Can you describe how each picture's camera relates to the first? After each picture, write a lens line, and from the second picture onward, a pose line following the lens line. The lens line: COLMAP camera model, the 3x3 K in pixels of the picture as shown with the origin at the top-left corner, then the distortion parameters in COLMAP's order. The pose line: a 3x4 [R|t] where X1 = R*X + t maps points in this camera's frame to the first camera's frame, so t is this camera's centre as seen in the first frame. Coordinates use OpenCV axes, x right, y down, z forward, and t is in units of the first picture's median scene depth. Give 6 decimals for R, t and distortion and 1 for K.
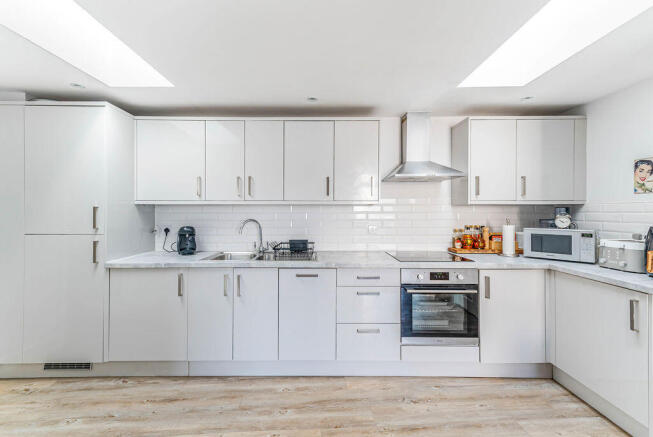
lens RADIAL K [[281.5, 0, 318.3], [0, 281.5, 212.5], [0, 0, 1]] dist [0.017338, -0.000048]
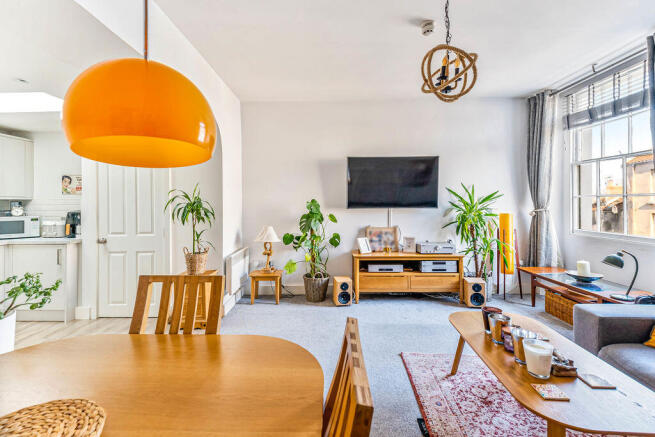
lens RADIAL K [[294.1, 0, 327.1], [0, 294.1, 198.0], [0, 0, 1]] dist [0.022454, -0.000151]
pose [[0.028324, 0.011960, 0.999527, -0.678334], [0.005352, 0.999912, -0.012117, -0.011183], [-0.999584, 0.005693, 0.028257, -0.667318]]
